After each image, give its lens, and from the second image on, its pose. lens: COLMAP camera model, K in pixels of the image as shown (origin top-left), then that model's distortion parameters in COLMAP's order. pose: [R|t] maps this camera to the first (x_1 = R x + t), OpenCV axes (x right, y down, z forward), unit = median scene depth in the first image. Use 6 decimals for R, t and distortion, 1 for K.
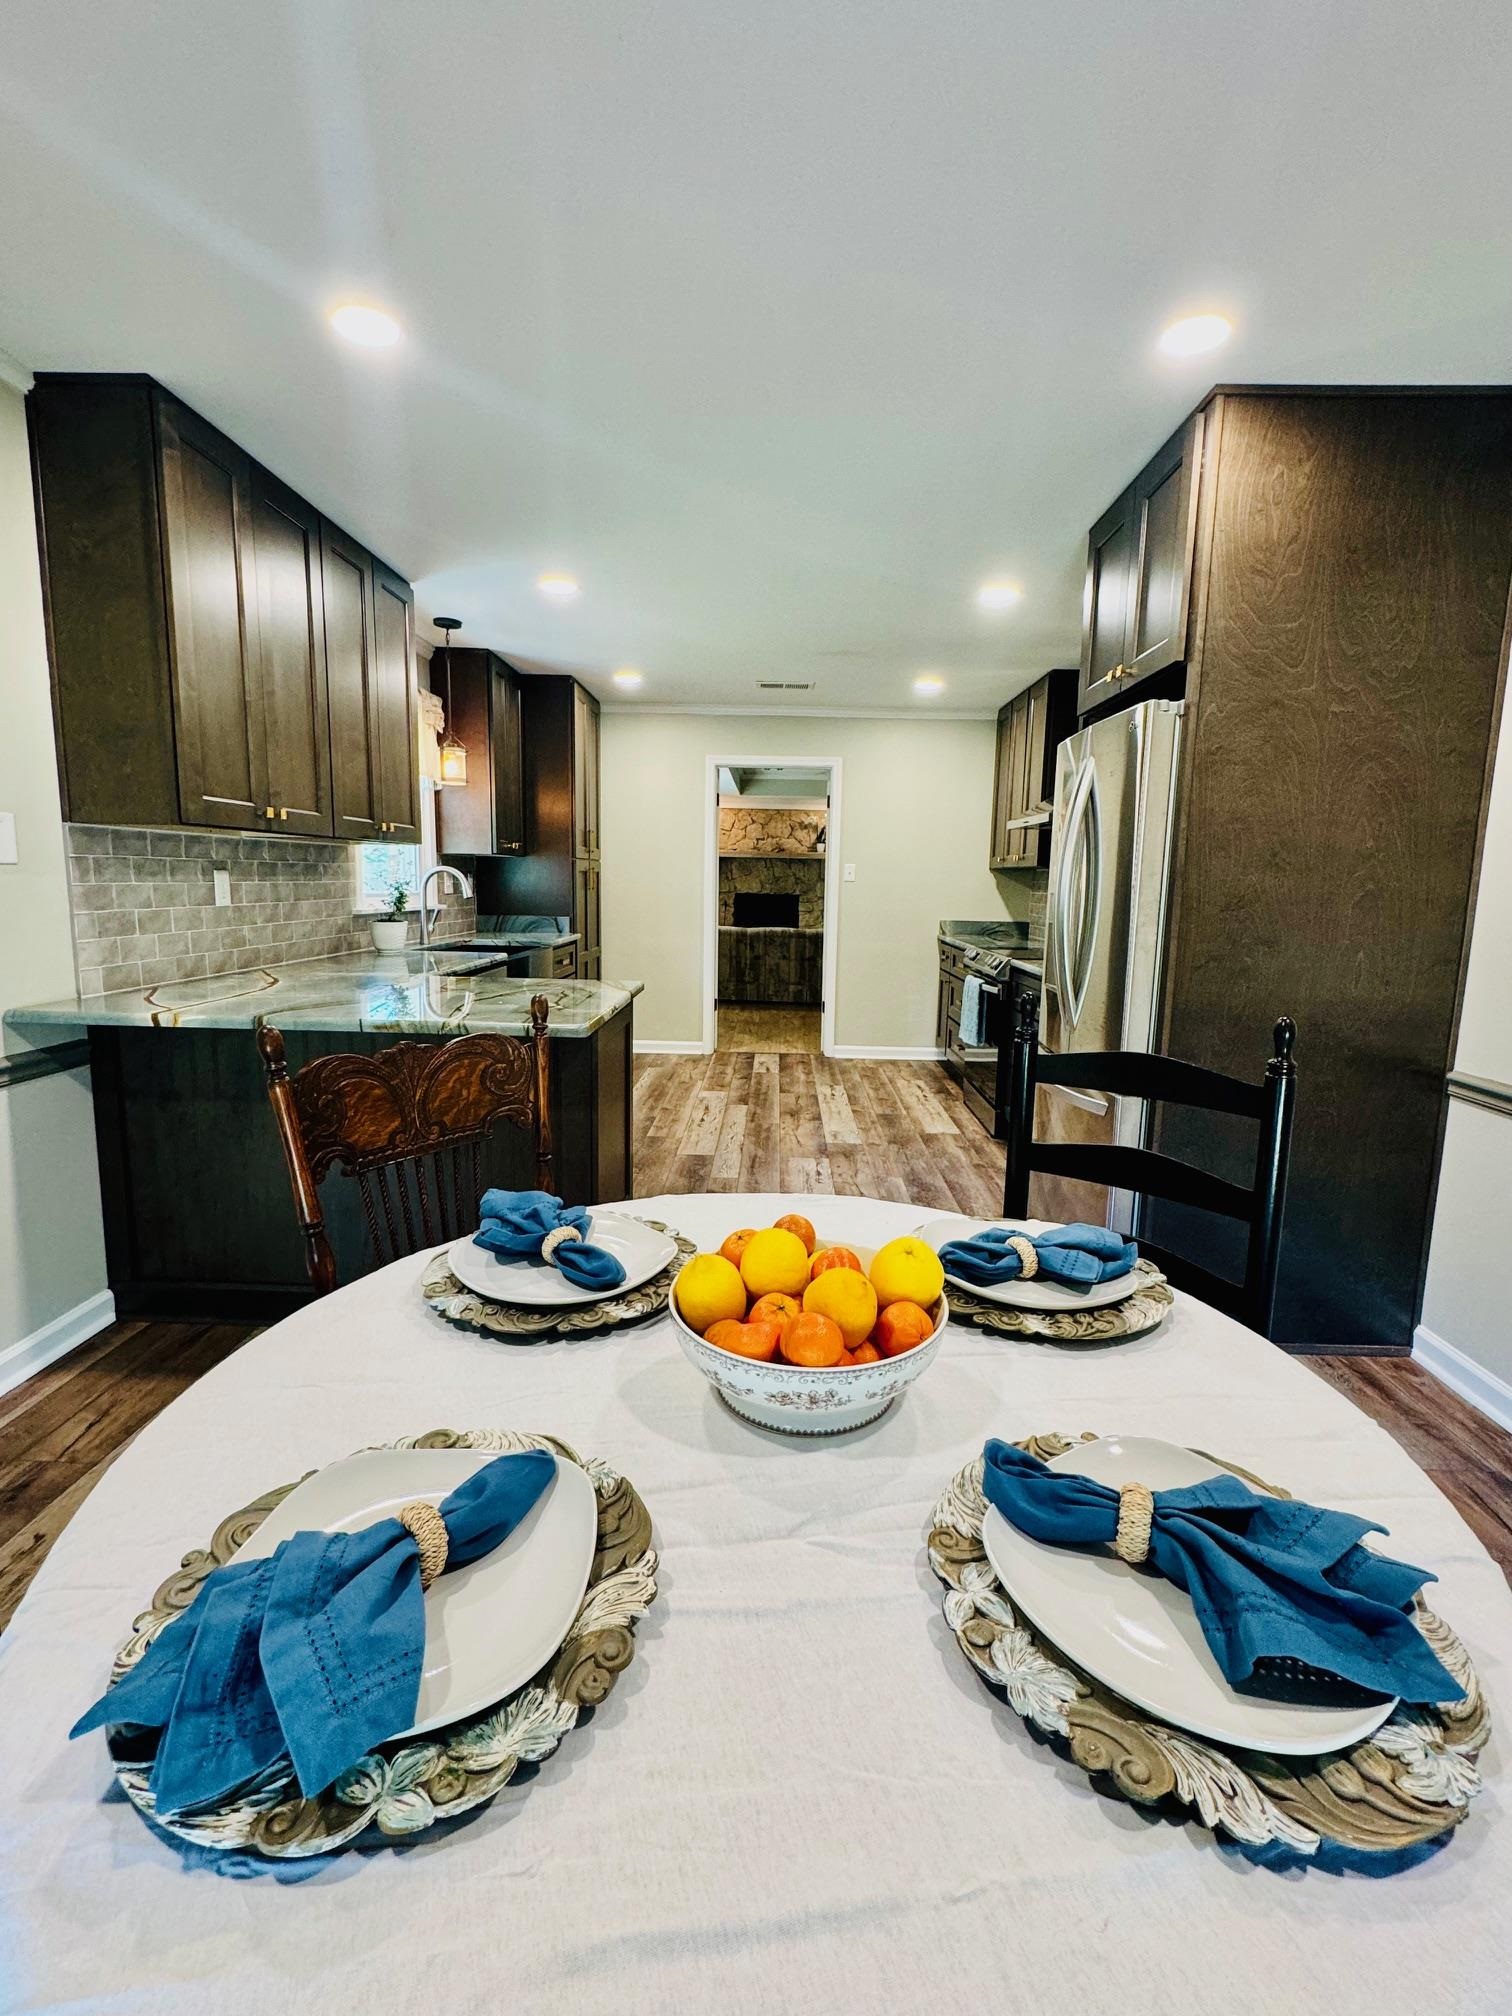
lens RADIAL K [[938.0, 0, 765.0], [0, 938.0, 1012.0], [0, 0, 1]] dist [-0.000714, -0.000090]
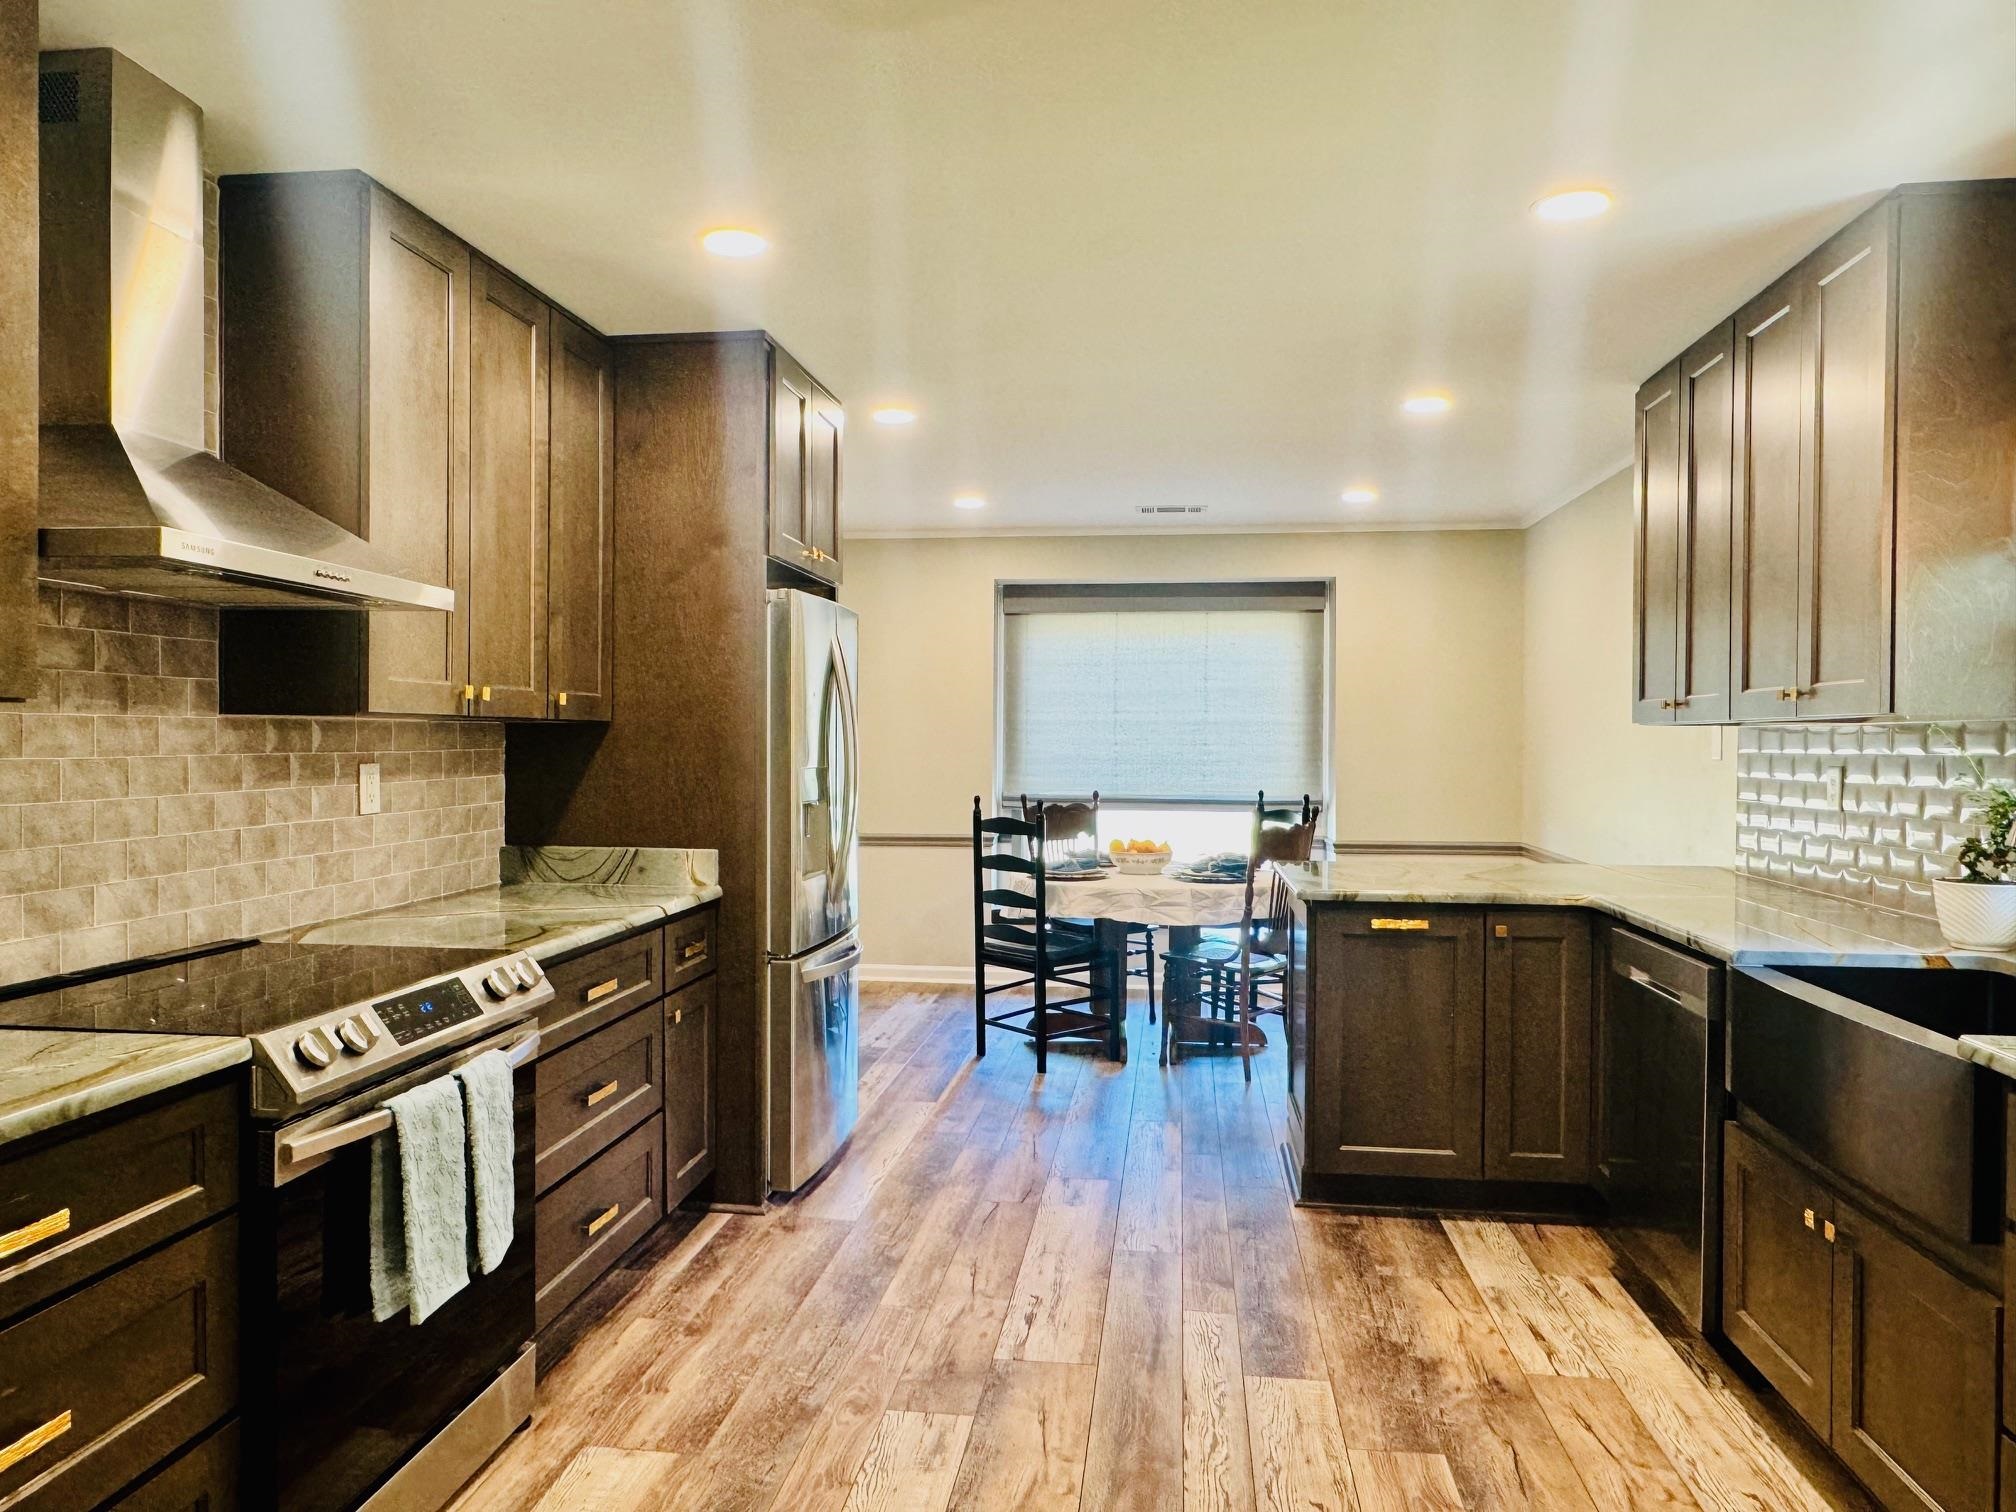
lens RADIAL K [[1336.8, 0, 1006.4], [0, 1336.8, 760.3], [0, 0, 1]] dist [-0.003140, 0.001256]
pose [[-0.993569, -0.025087, 0.110416, -0.004314], [-0.008443, 0.988847, 0.148695, -0.234837], [-0.112915, 0.146807, -0.982699, 1.604234]]
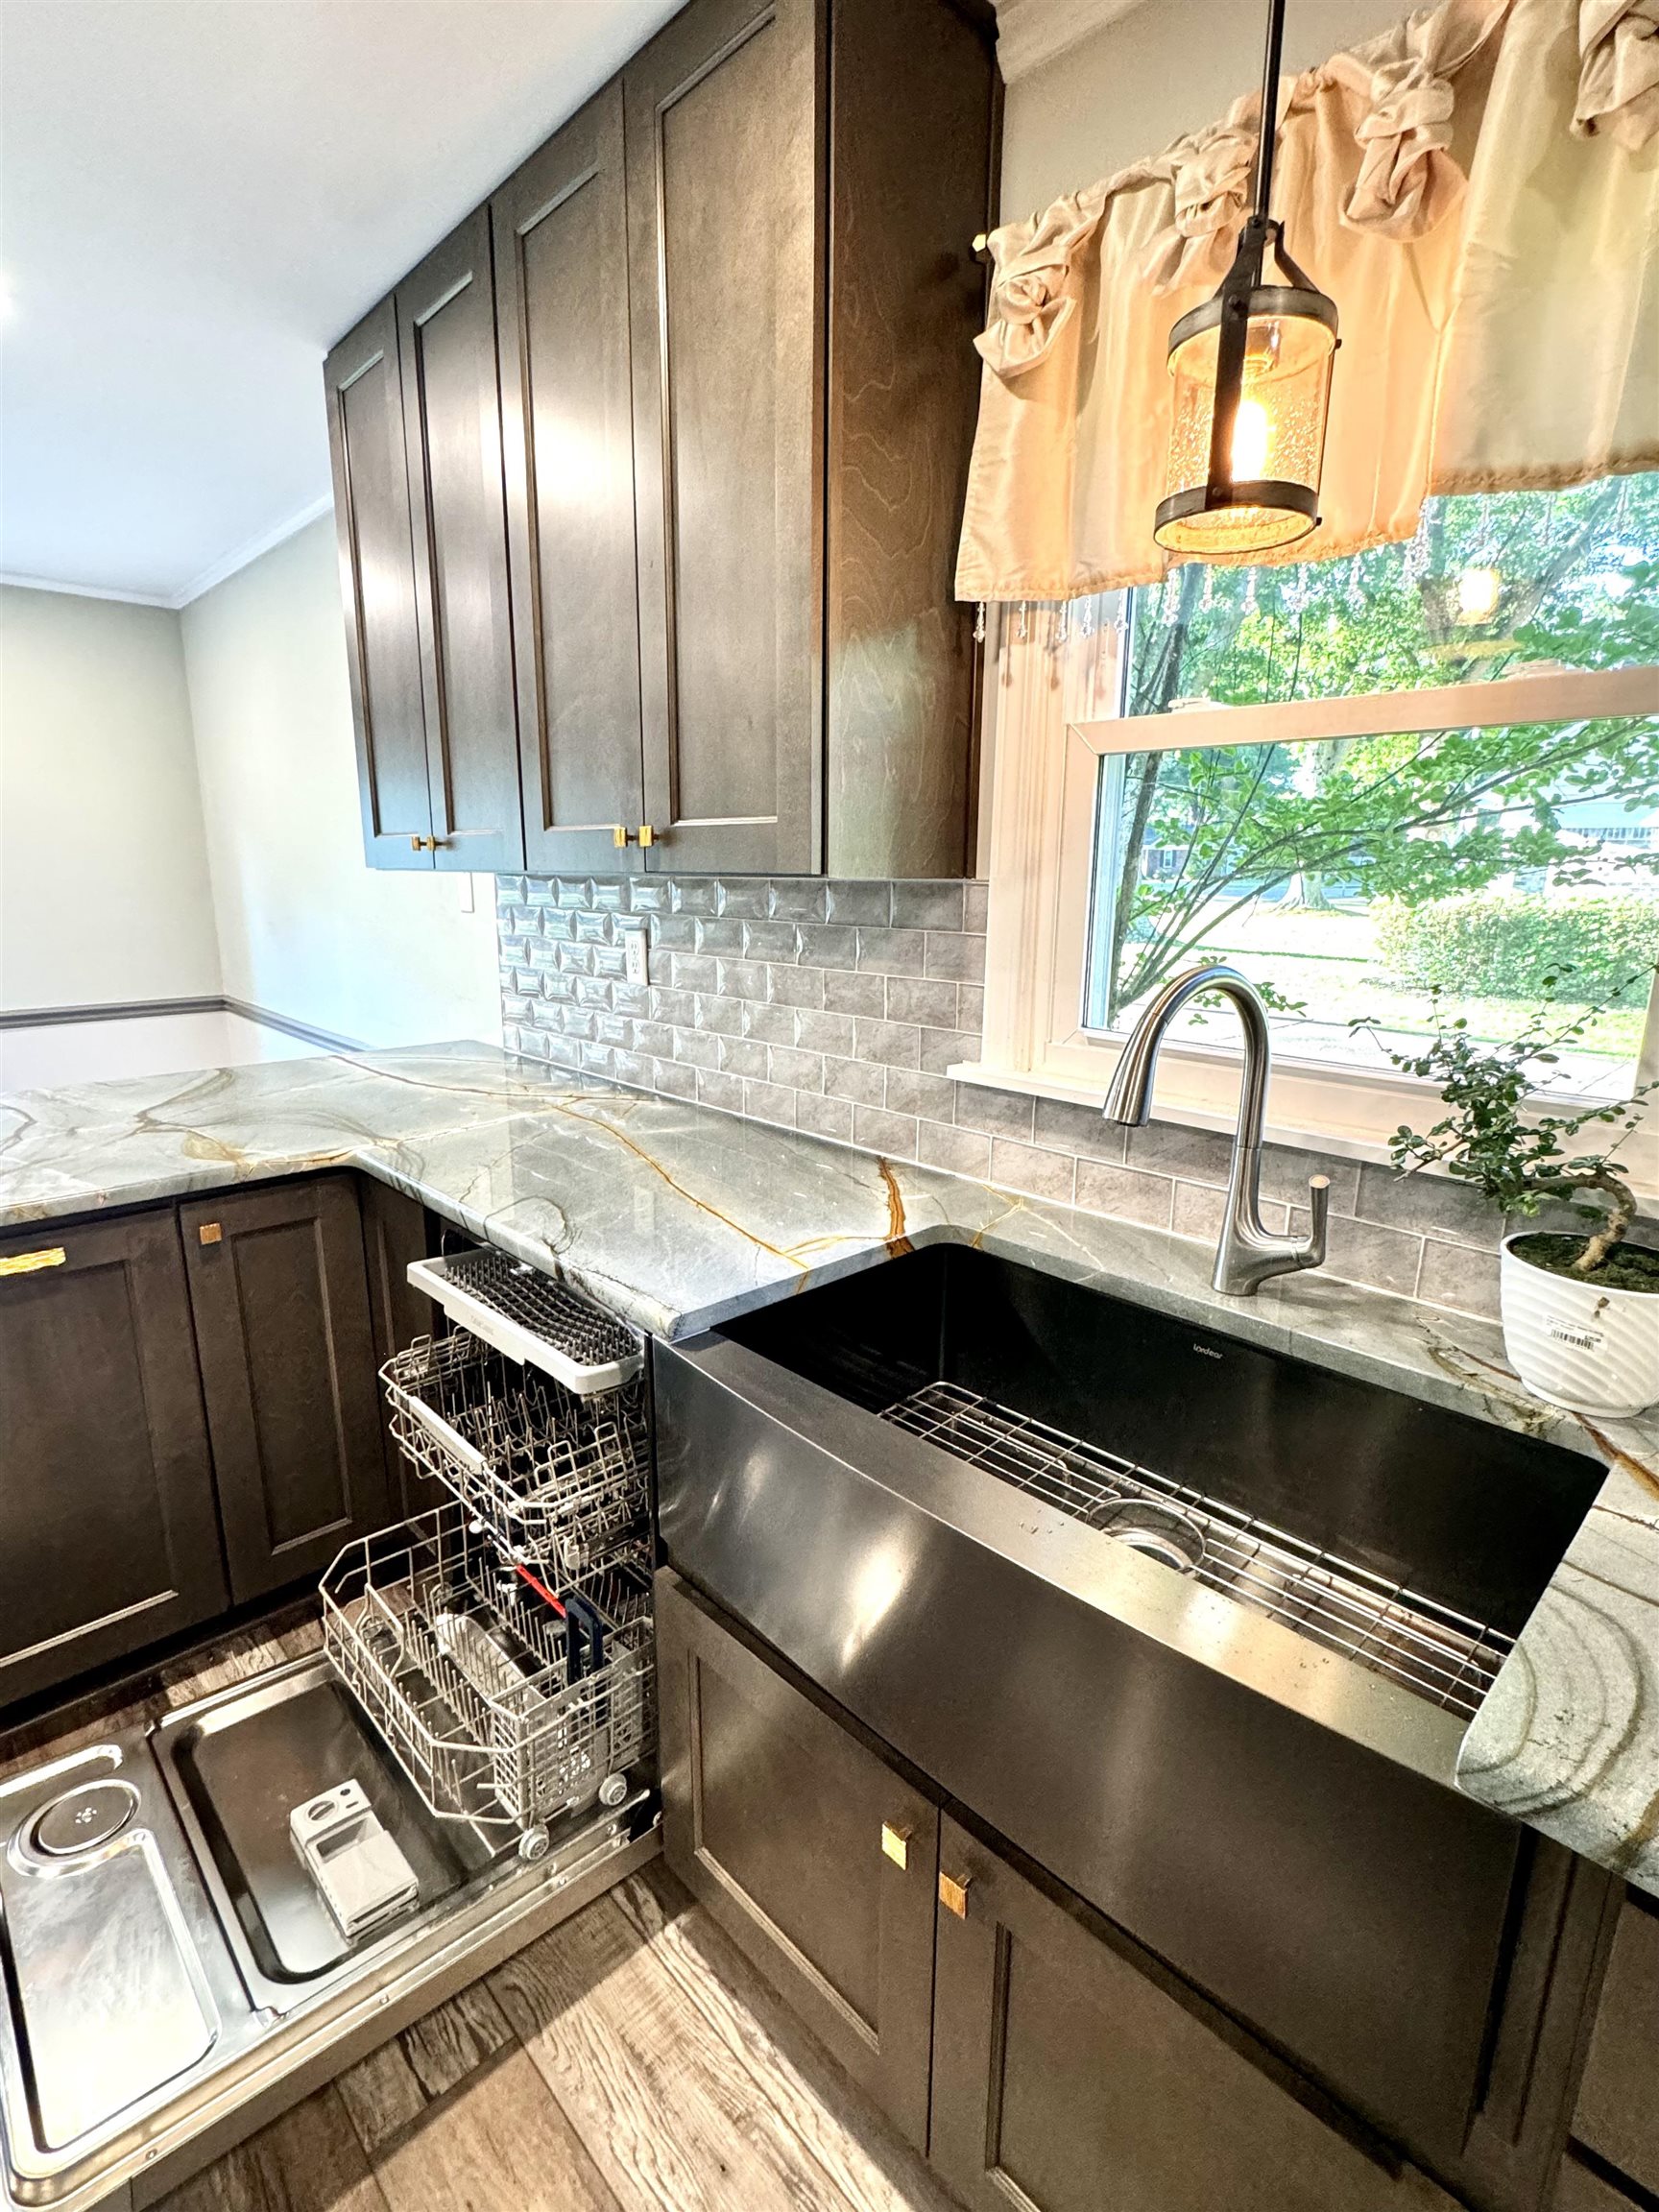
lens RADIAL K [[1046.0, 0, 831.7], [0, 1046.0, 1097.6], [0, 0, 1]] dist [-0.005465, 0.001454]
pose [[-0.707748, 0.127658, -0.694835, -0.125617], [-0.116028, 0.949178, 0.292571, -0.194450], [0.696872, 0.287687, -0.656967, 1.153847]]
